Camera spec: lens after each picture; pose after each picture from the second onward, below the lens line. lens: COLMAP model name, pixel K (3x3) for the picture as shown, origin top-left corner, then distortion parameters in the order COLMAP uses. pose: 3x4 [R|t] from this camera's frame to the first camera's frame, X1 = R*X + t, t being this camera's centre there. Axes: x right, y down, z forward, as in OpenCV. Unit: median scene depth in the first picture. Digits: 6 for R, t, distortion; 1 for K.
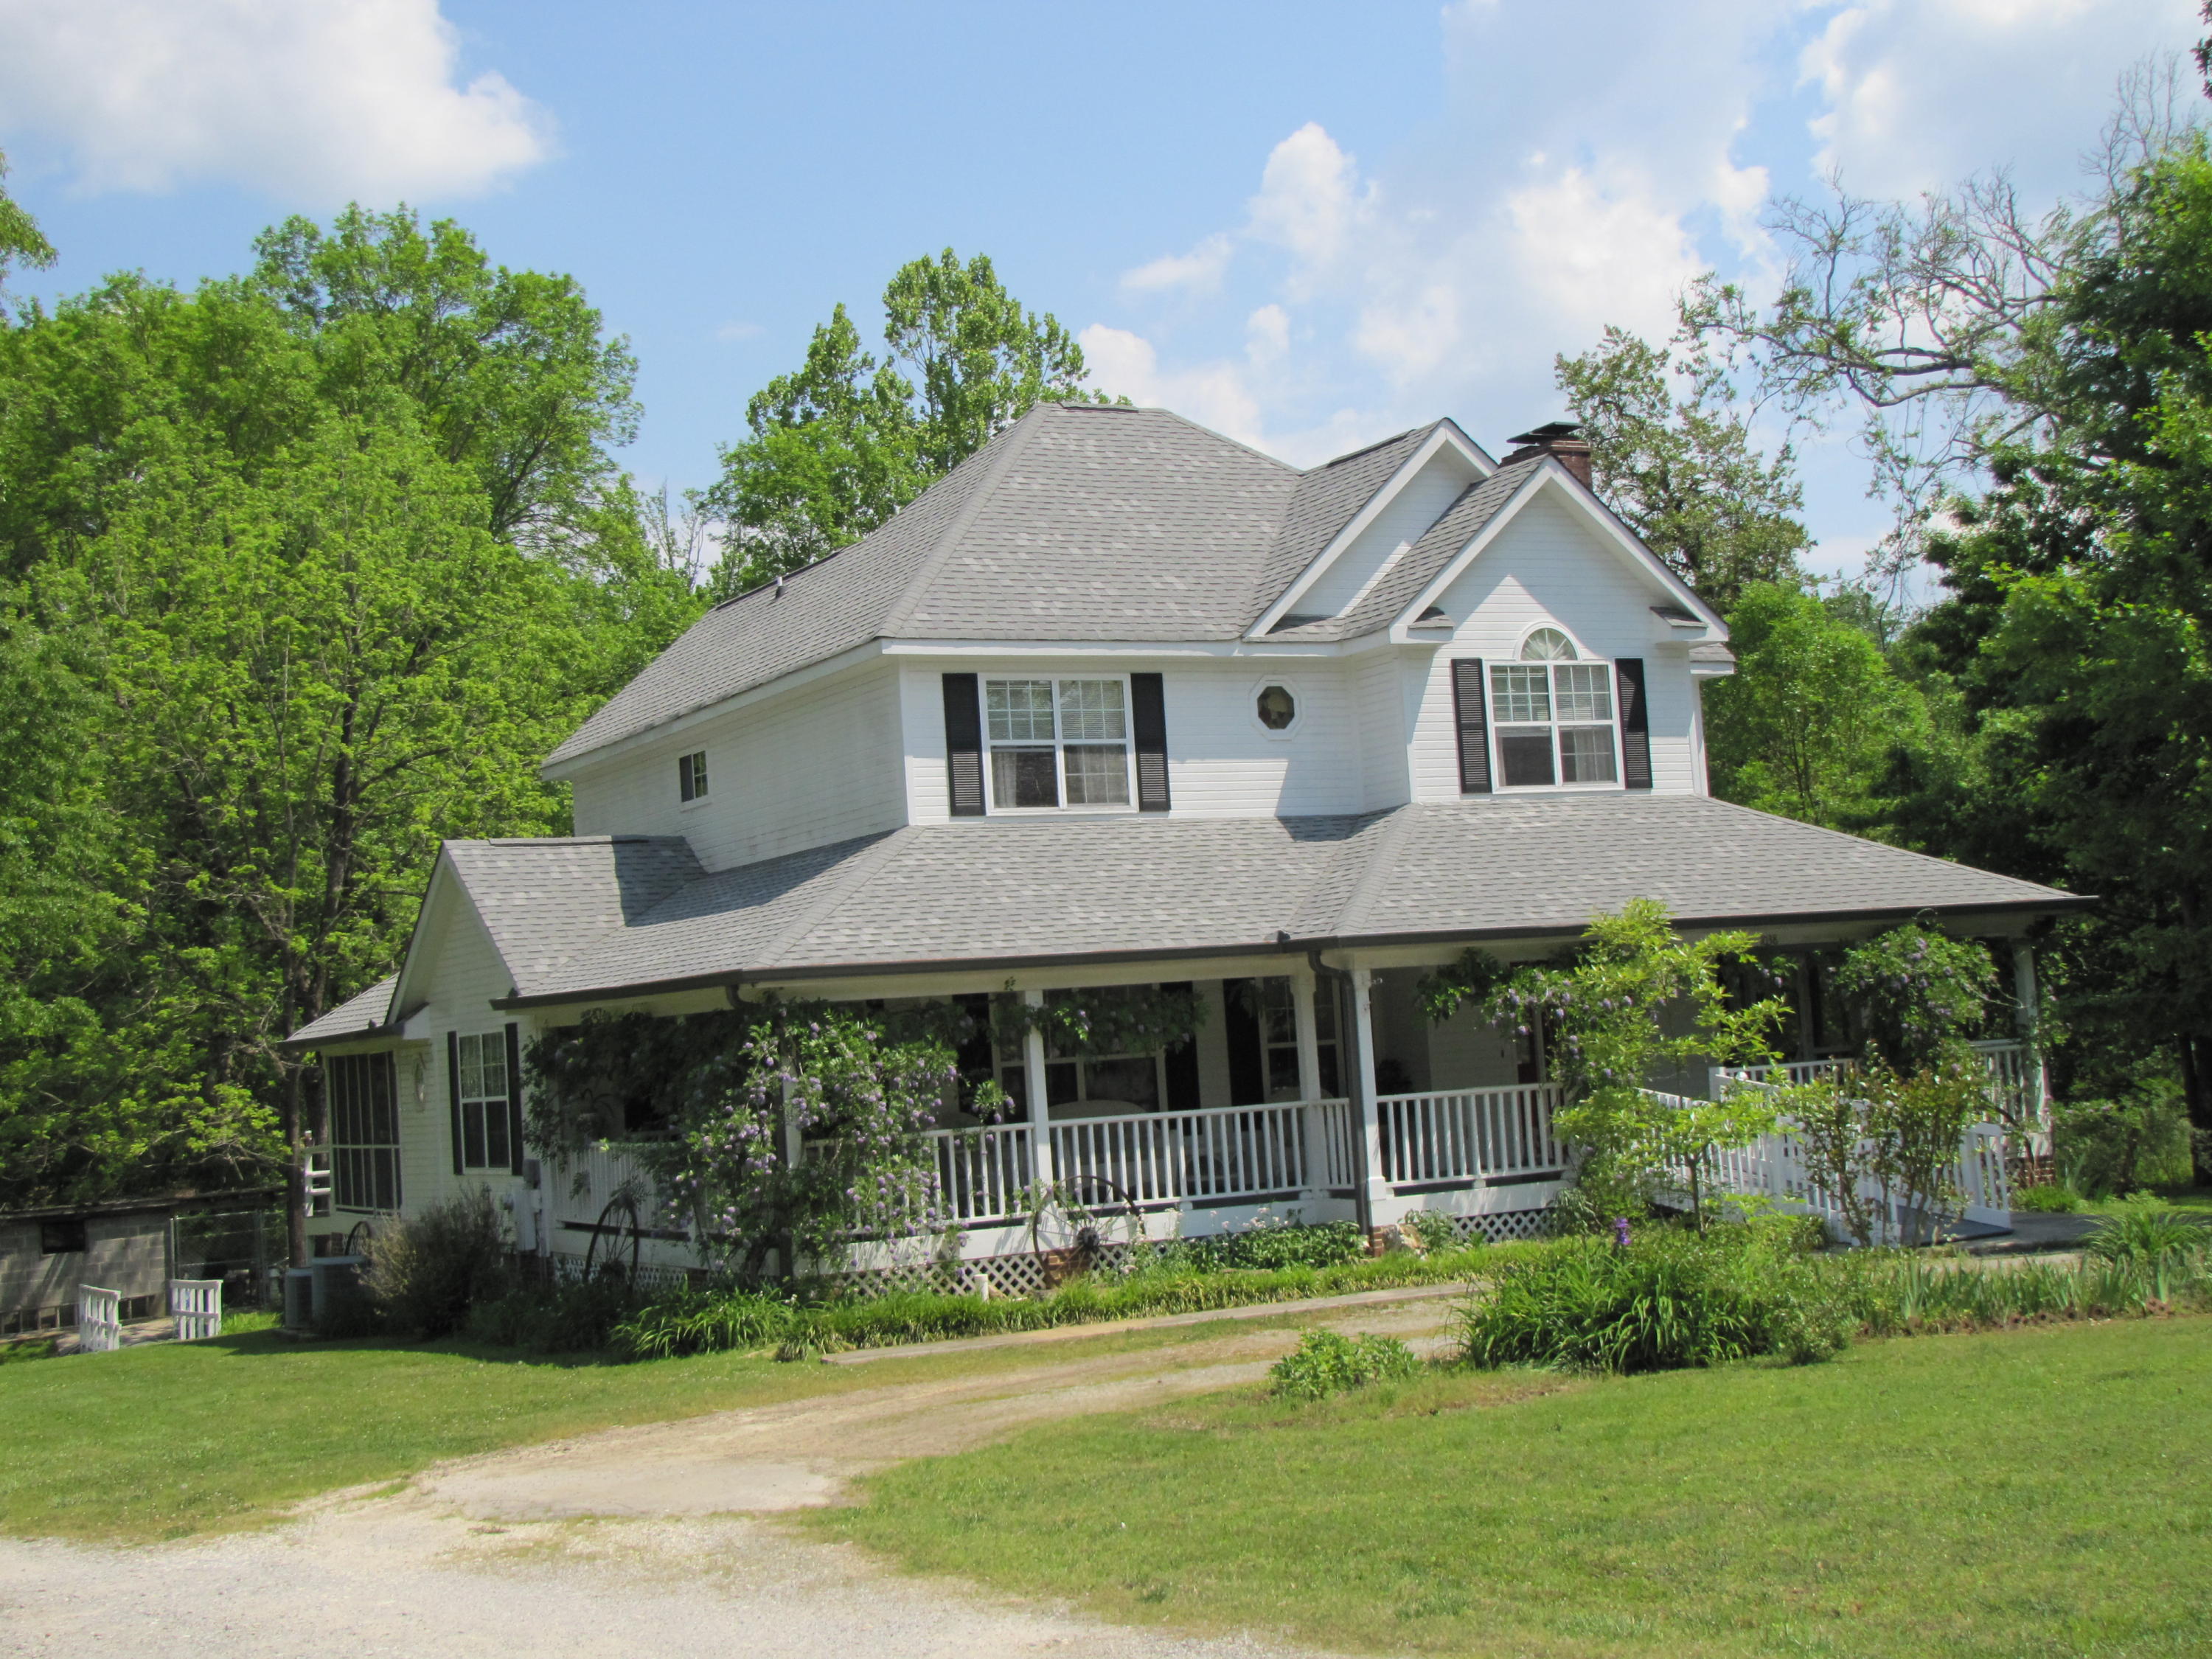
lens RADIAL K [[2910.3, 0, 1103.2], [0, 2910.3, 831.1], [0, 0, 1]] dist [0.035702, 0.000000]
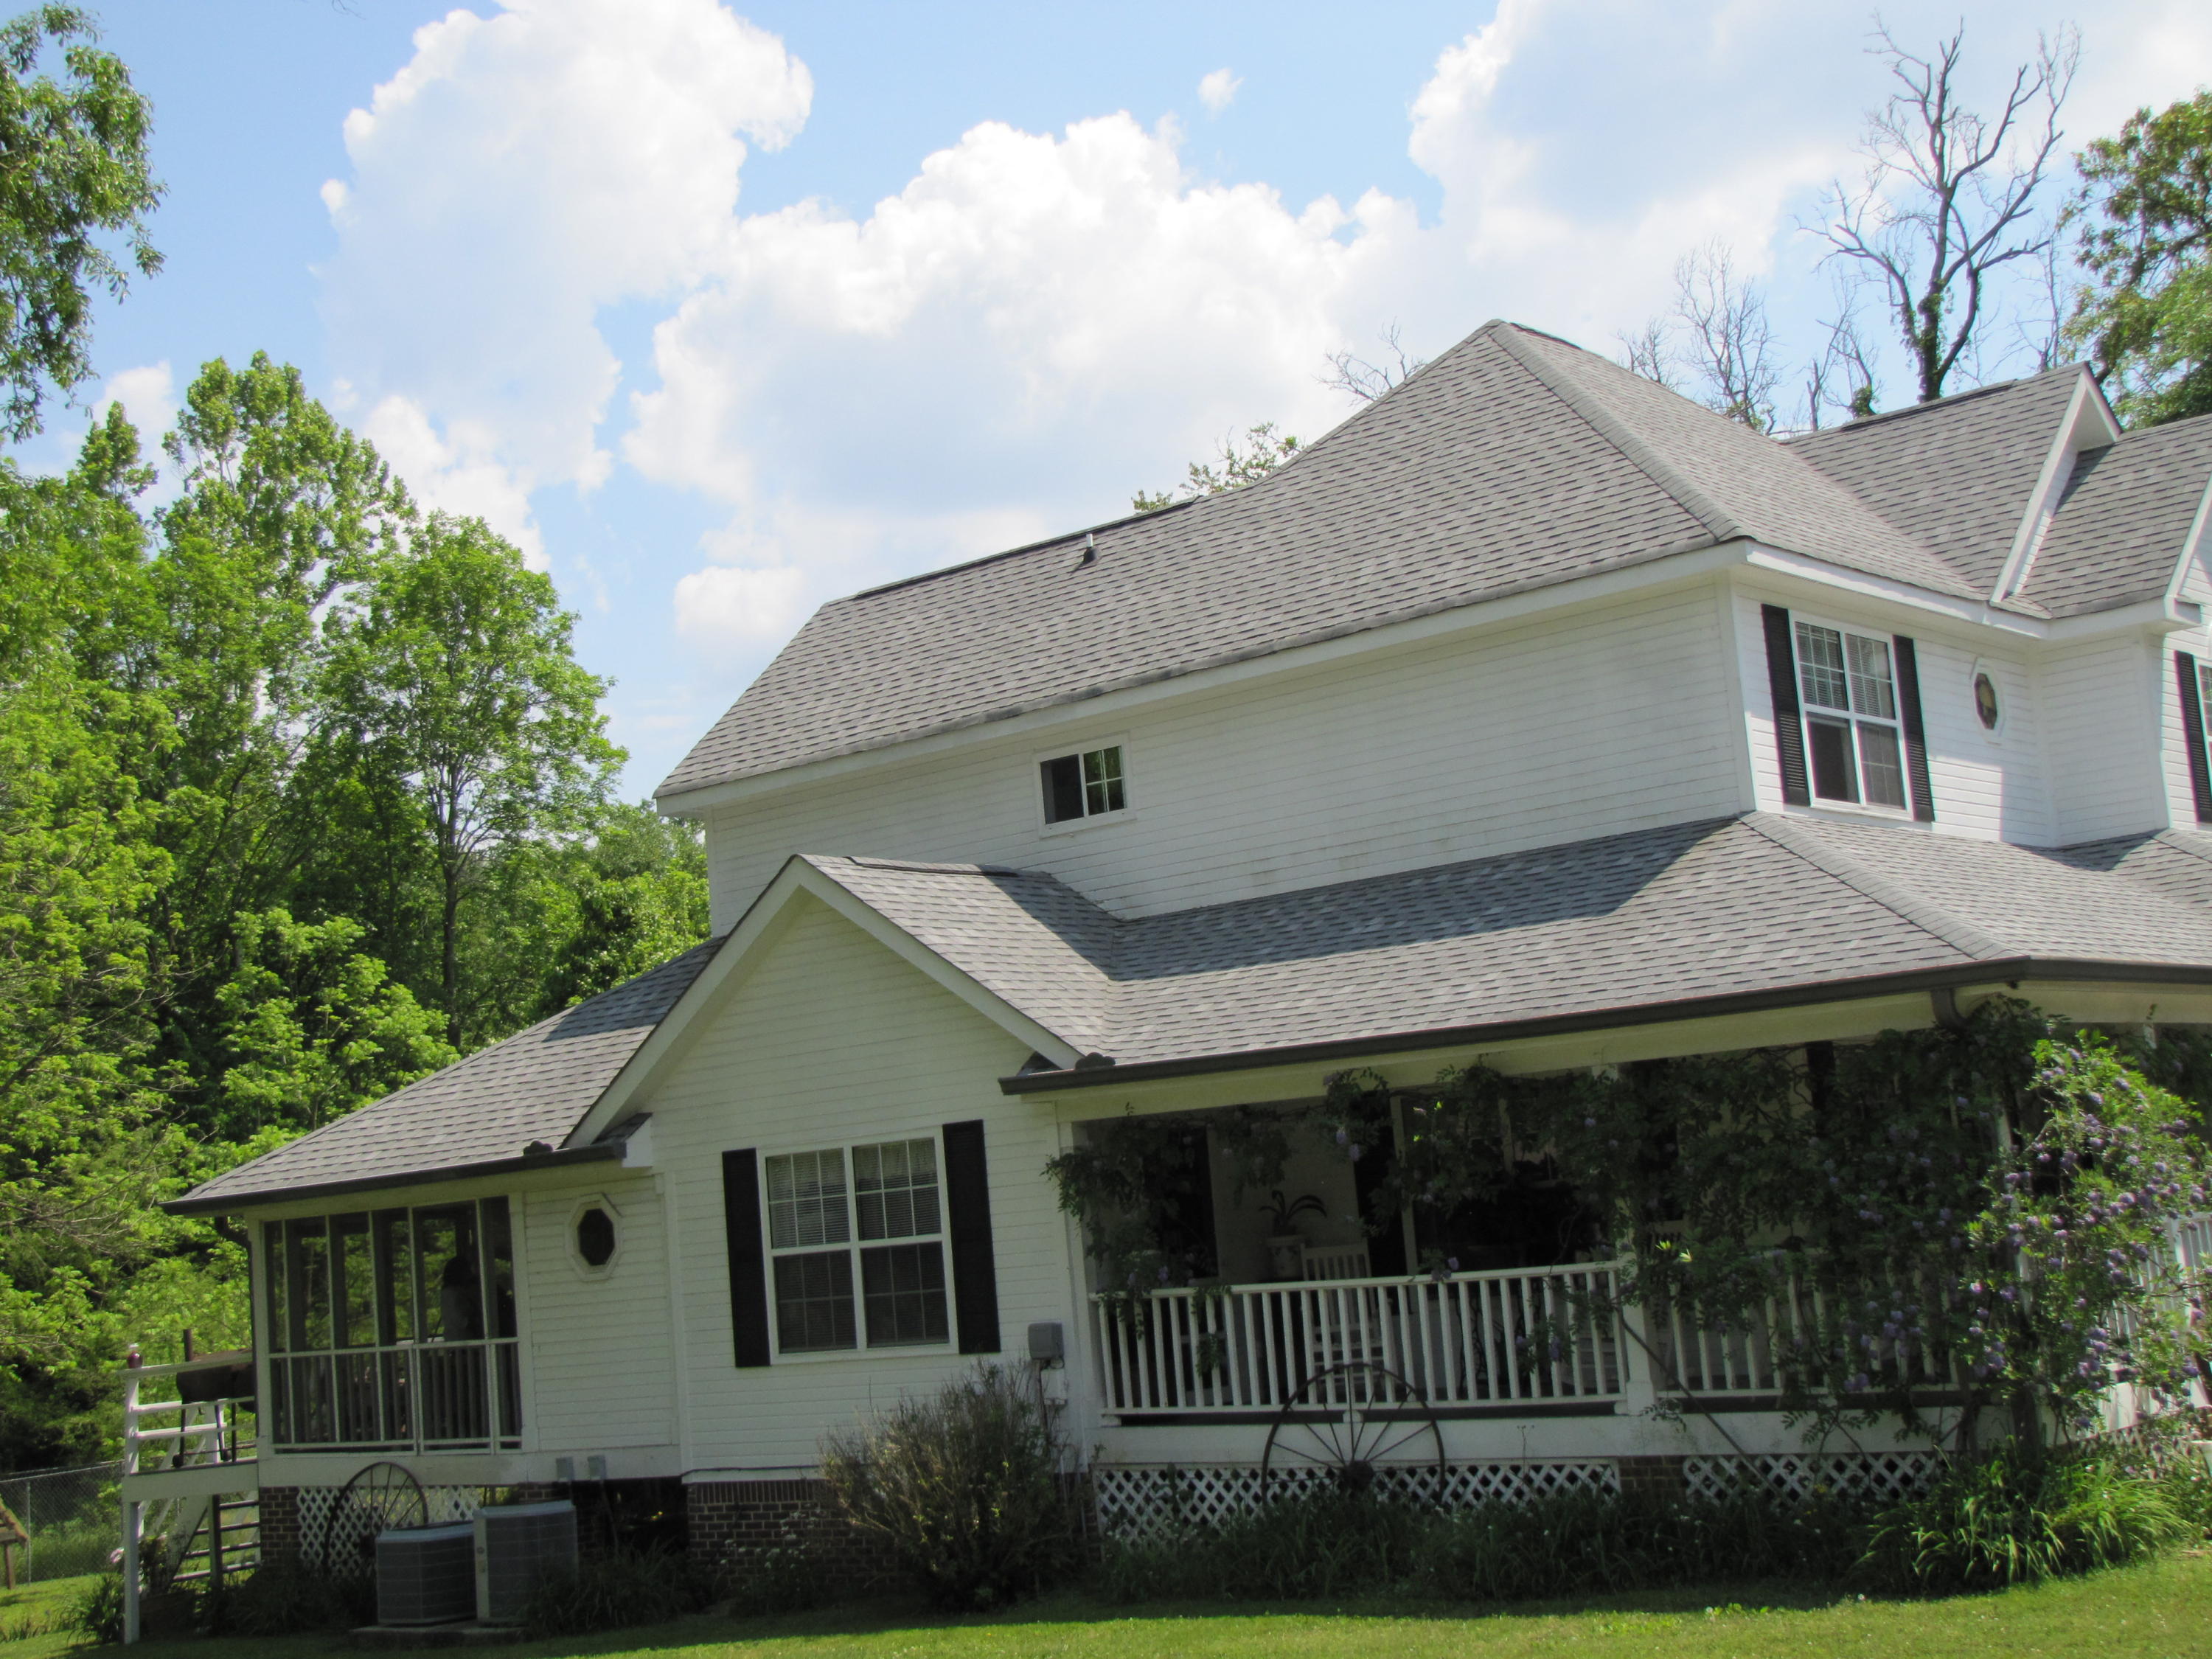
lens RADIAL K [[2910.3, 0, 1107.2], [0, 2910.3, 825.8], [0, 0, 1]] dist [0.035702, 0.000000]
pose [[0.926217, 0.039665, 0.374898, -0.403319], [-0.004250, 0.995485, -0.094823, 0.058553], [-0.376967, 0.086233, 0.922204, 0.351596]]
